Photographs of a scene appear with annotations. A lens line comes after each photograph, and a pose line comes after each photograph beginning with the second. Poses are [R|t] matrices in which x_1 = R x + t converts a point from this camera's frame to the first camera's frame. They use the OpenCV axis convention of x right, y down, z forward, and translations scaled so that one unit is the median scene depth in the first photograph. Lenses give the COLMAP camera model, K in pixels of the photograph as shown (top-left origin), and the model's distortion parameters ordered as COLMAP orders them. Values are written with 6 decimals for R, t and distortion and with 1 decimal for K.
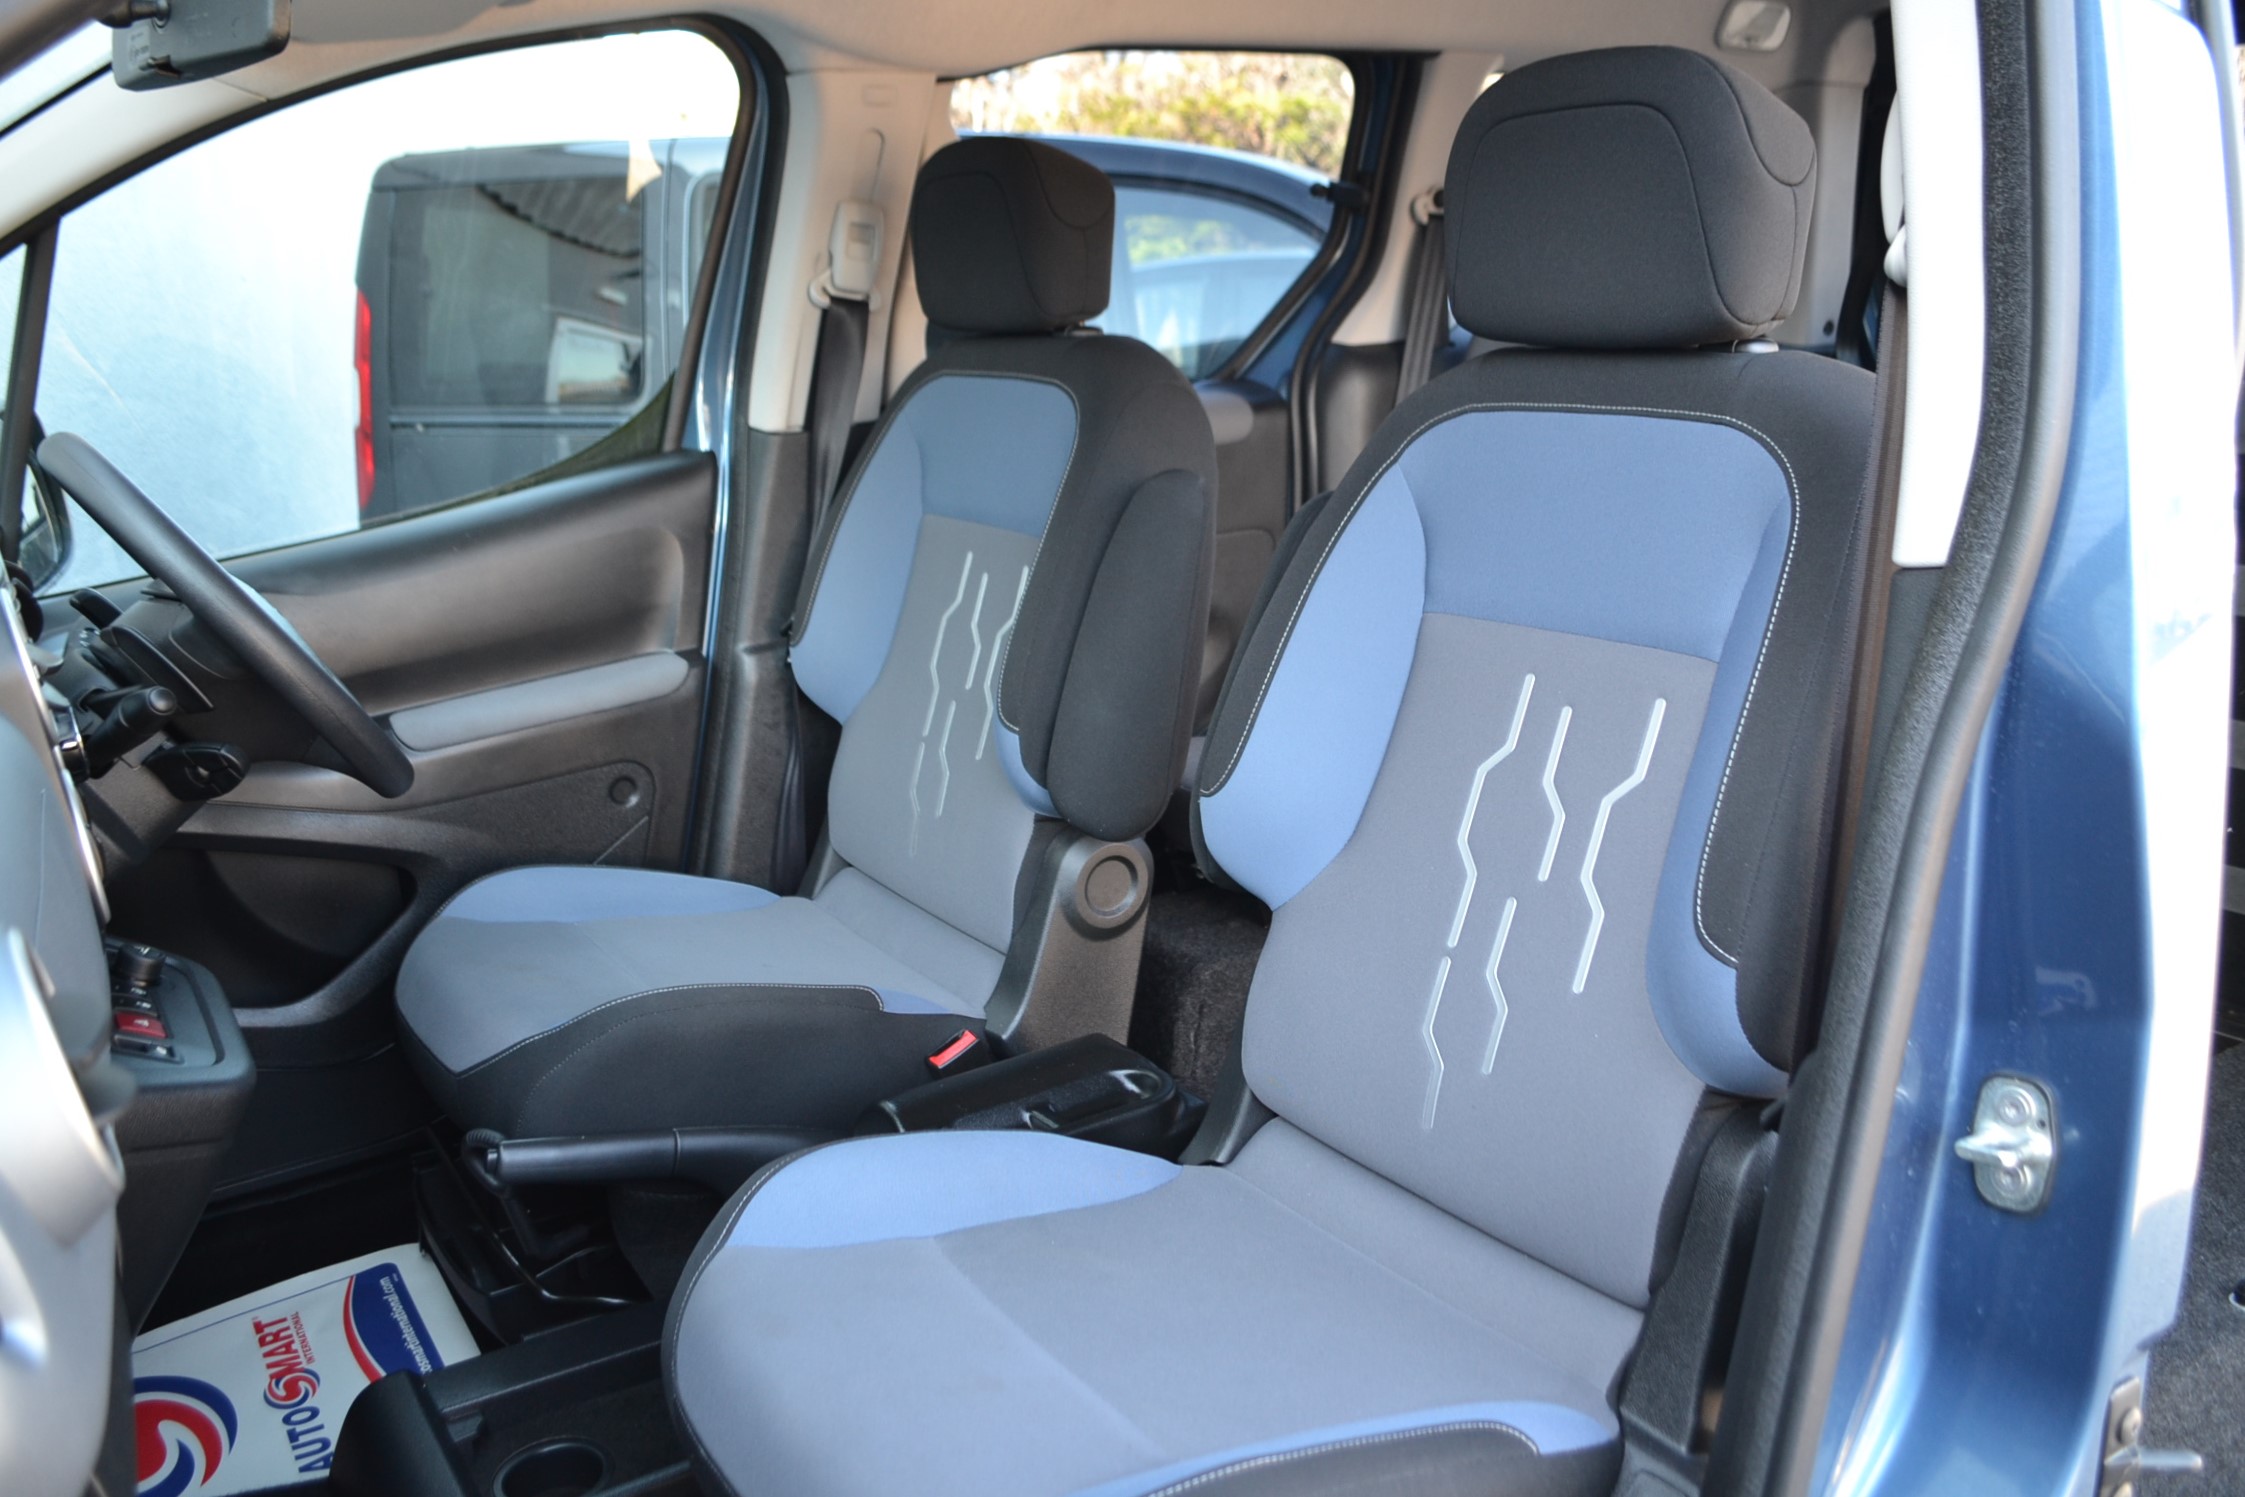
lens RADIAL K [[1838.0, 0, 1118.1], [0, 1838.0, 715.1], [0, 0, 1]] dist [-0.077433, 0.005813]
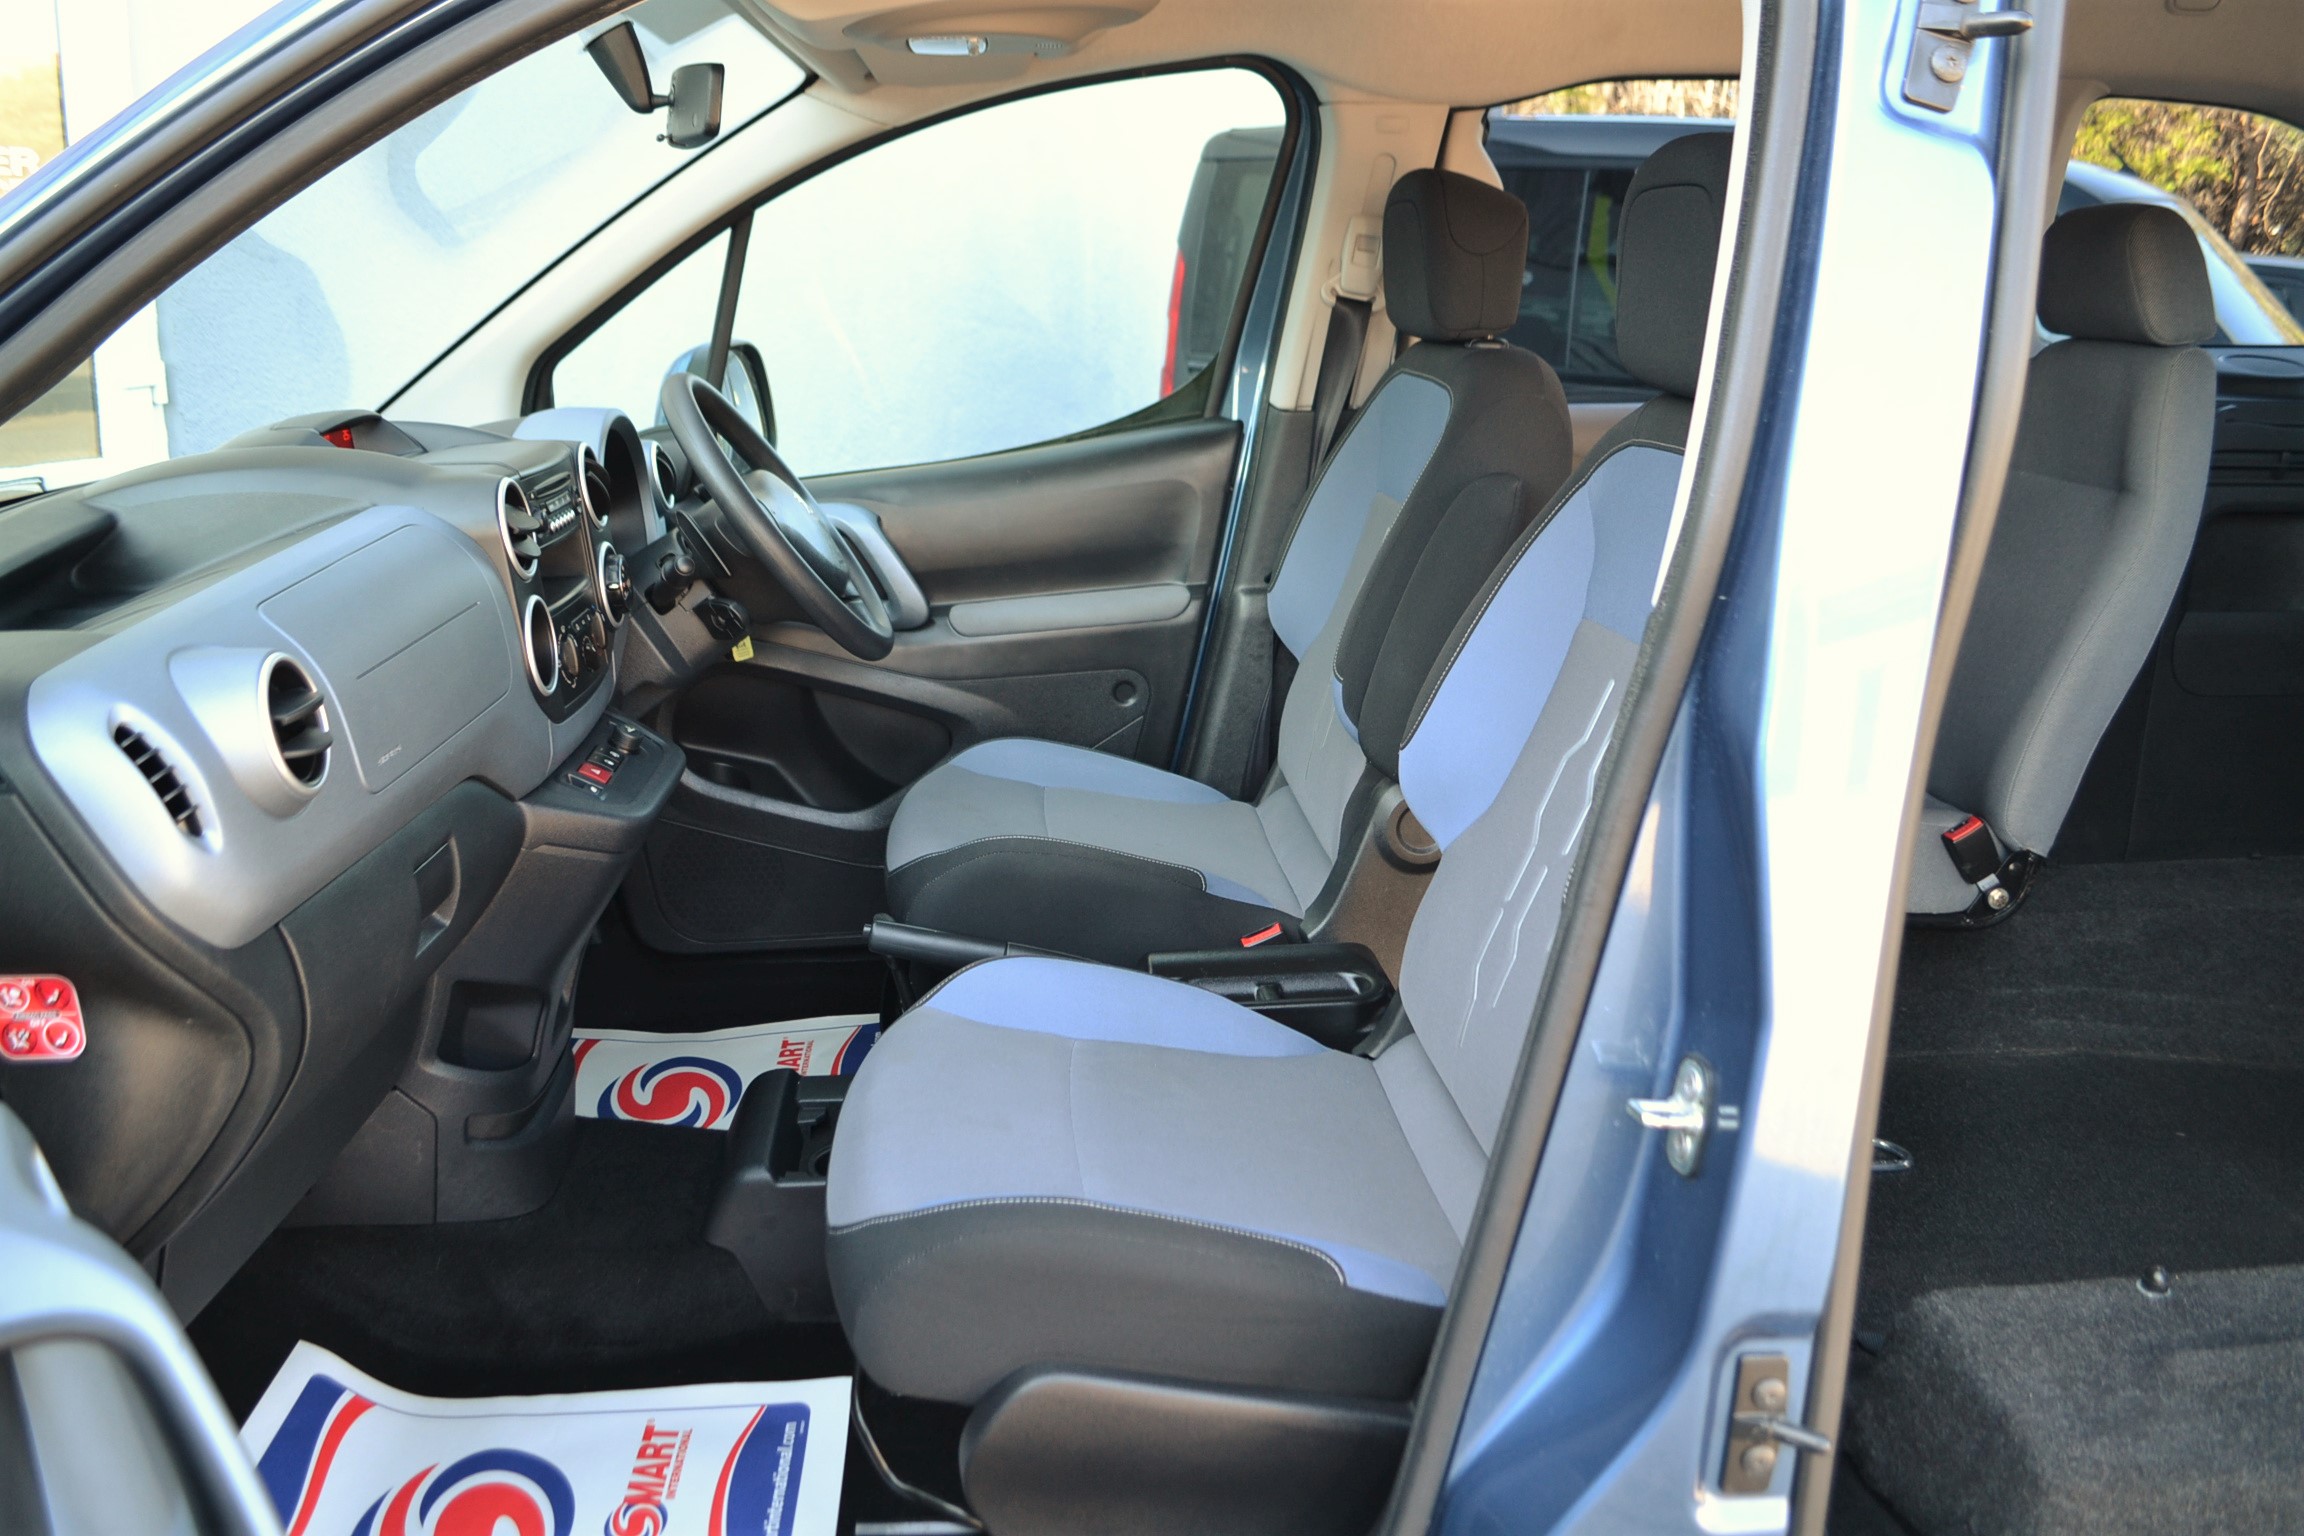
lens RADIAL K [[1838.6, 0, 1152.7], [0, 1838.6, 732.9], [0, 0, 1]] dist [-0.078065, 0.008043]
pose [[0.881320, 0.154387, -0.446586, 0.301866], [-0.139918, 0.987999, 0.065432, -0.014997], [0.451328, 0.004819, 0.892345, -0.089331]]
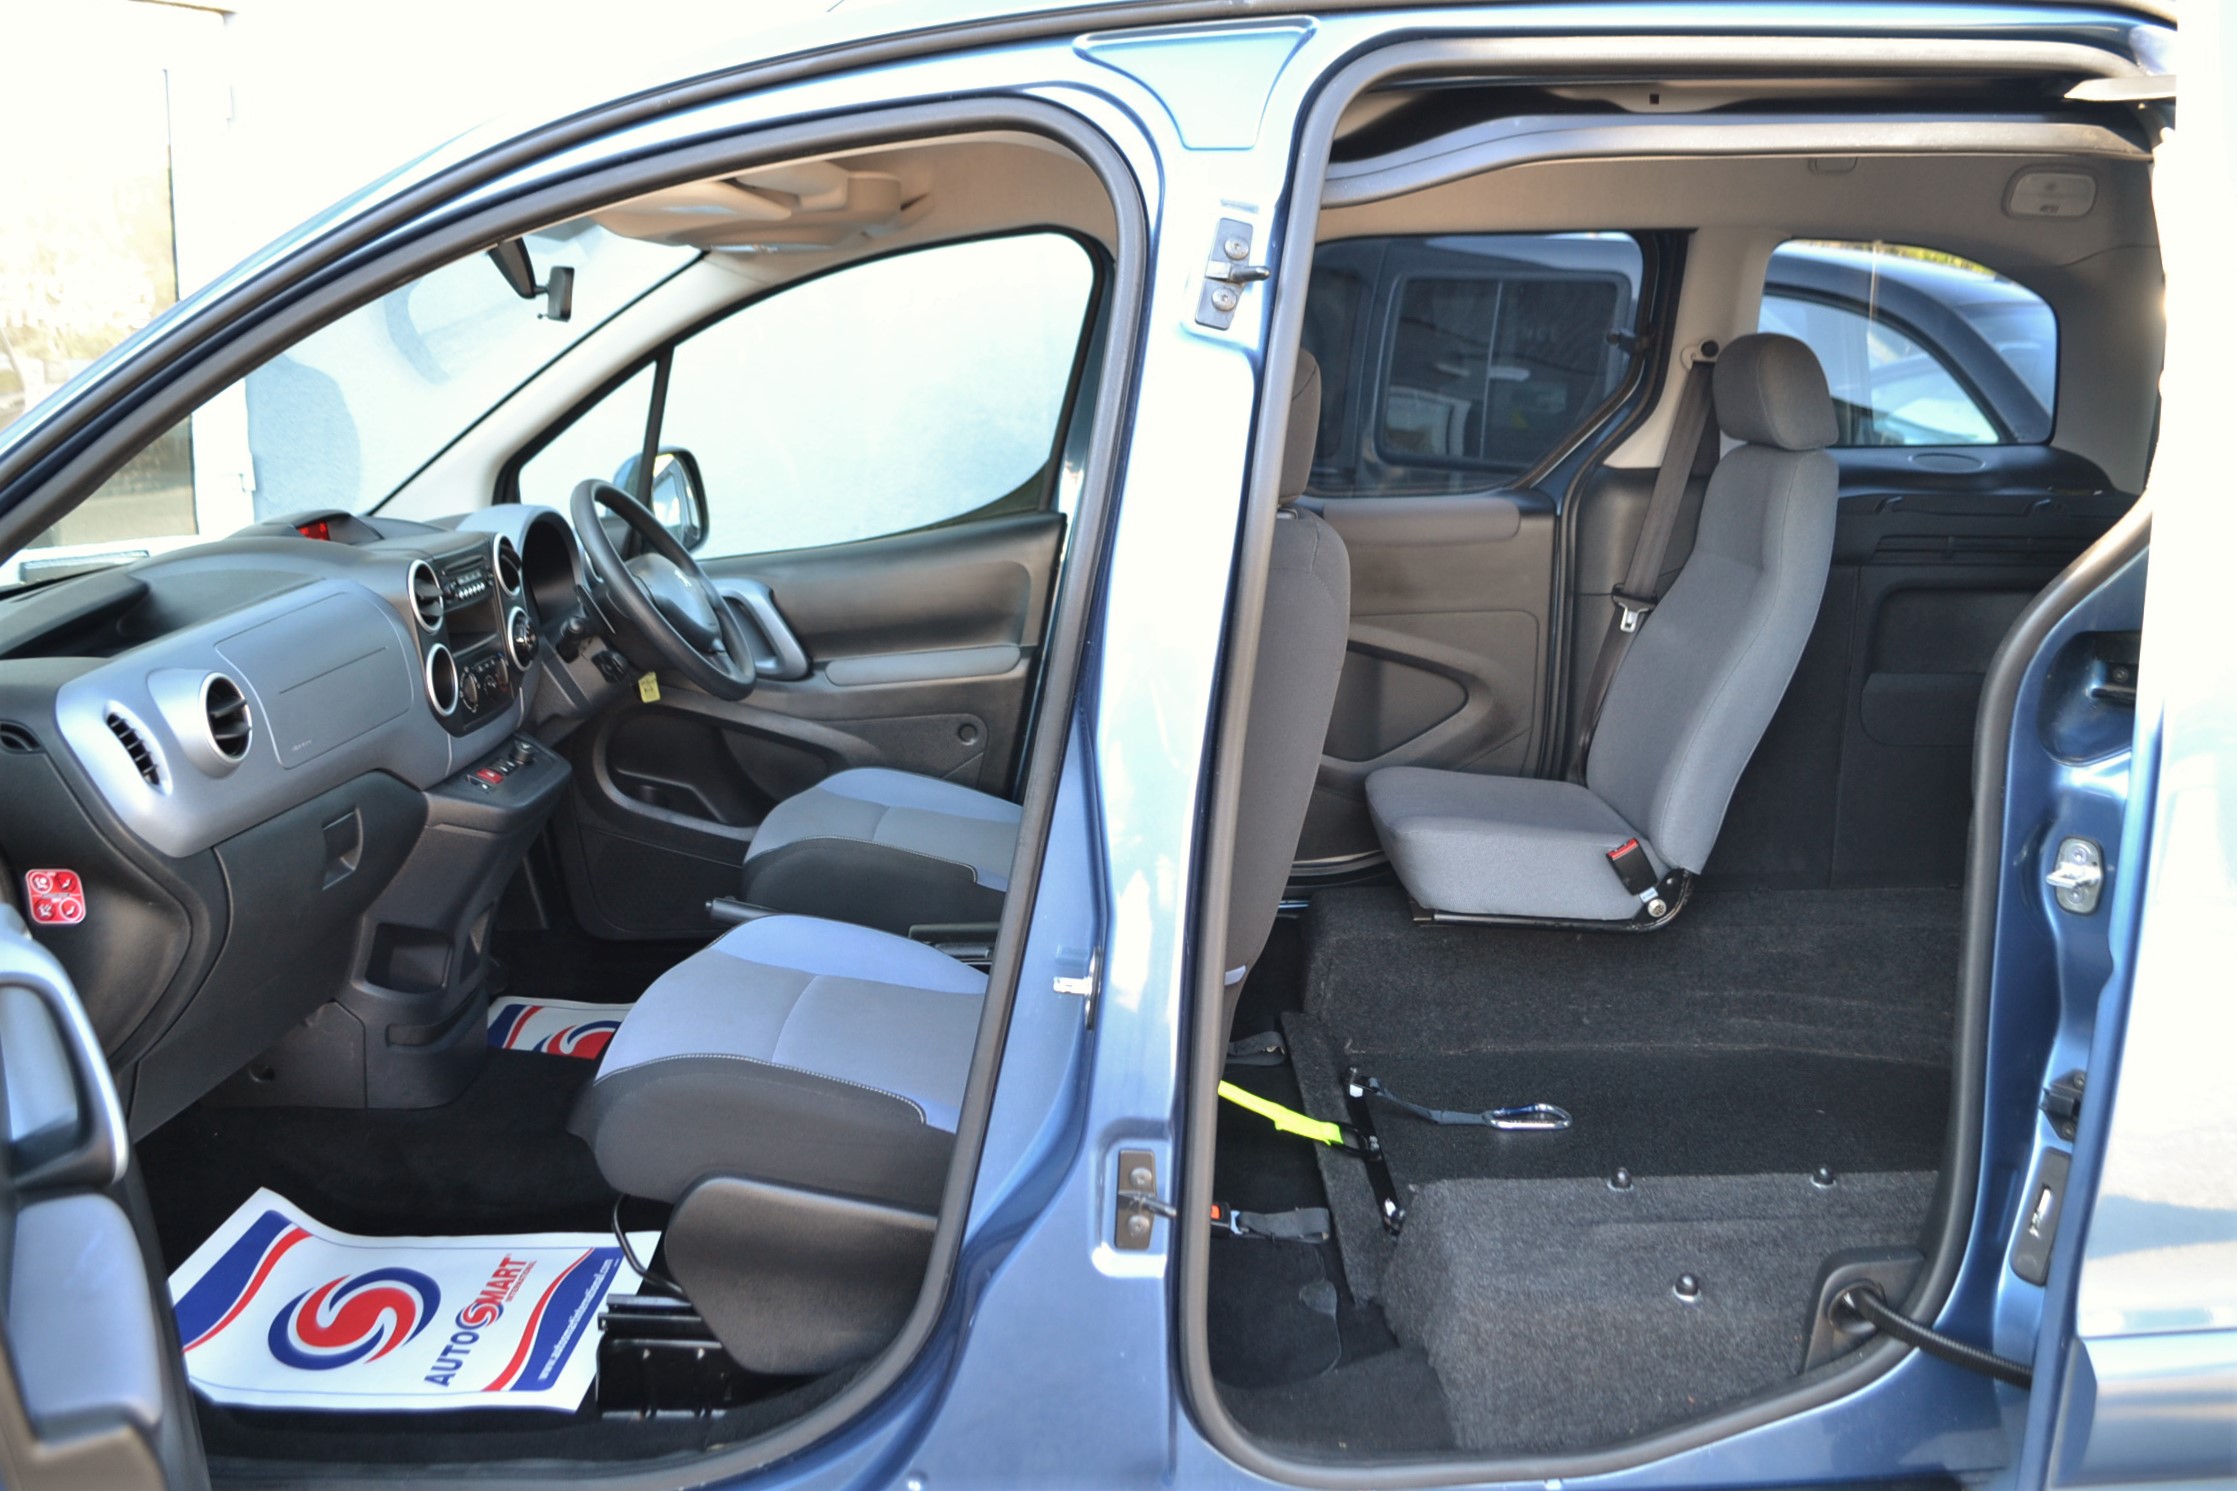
lens RADIAL K [[1831.5, 0, 1114.1], [0, 1831.5, 712.2], [0, 0, 1]] dist [-0.077433, 0.005813]
pose [[0.841930, 0.140079, -0.521087, 0.618926], [-0.148337, 0.988593, 0.026083, -0.032823], [0.518796, 0.055337, 0.853105, -0.224362]]
